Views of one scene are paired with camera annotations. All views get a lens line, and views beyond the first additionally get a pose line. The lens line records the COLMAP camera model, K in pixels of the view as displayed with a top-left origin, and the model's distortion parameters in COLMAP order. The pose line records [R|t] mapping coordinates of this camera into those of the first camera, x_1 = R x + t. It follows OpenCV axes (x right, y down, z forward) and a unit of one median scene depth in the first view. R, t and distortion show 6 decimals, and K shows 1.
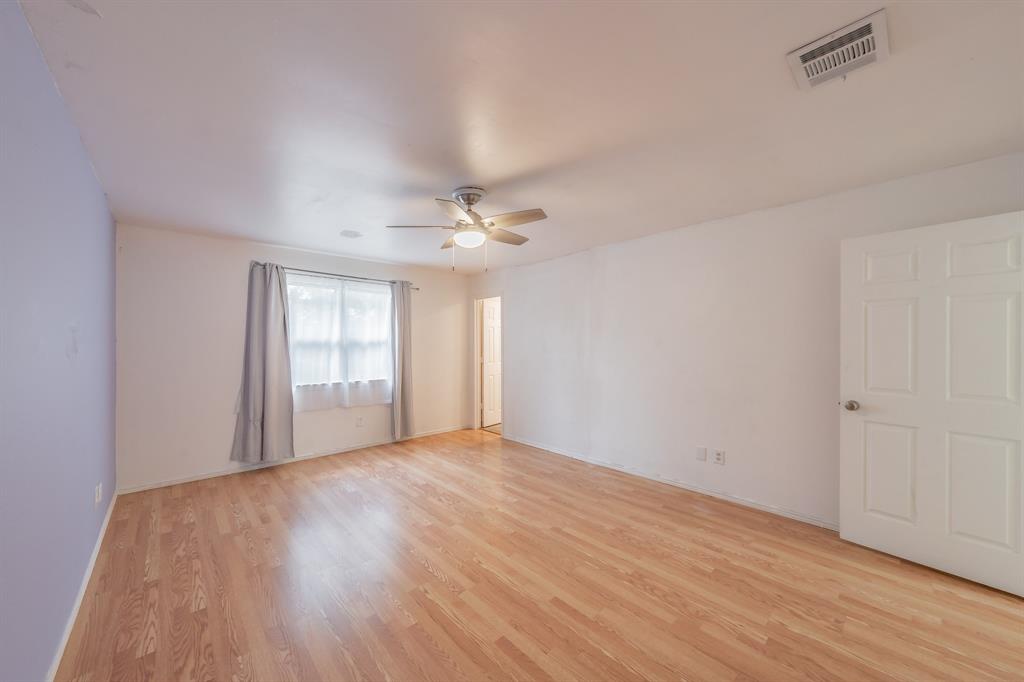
lens RADIAL K [[366.2, 0, 487.4], [0, 366.2, 337.1], [0, 0, 1]] dist [-0.000752, -0.000161]
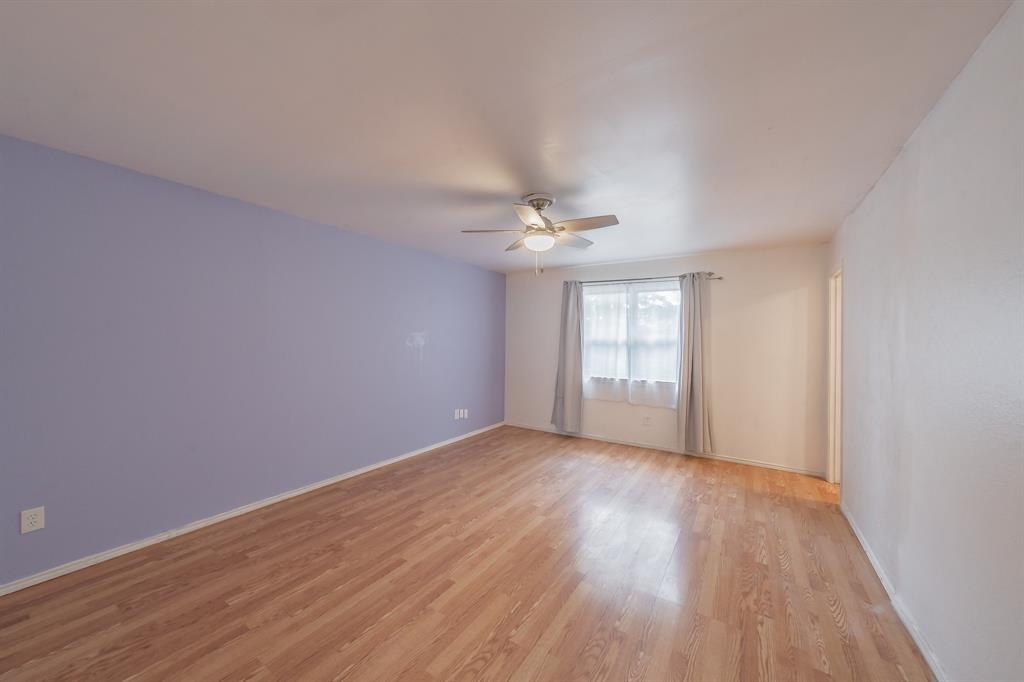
lens RADIAL K [[372.4, 0, 513.8], [0, 372.4, 333.9], [0, 0, 1]] dist [0.000389, 0.000039]
pose [[0.284942, -0.008853, -0.958504, 0.670797], [0.000181, 0.999958, -0.009182, 0.000455], [0.958545, 0.002443, 0.284931, 0.450873]]
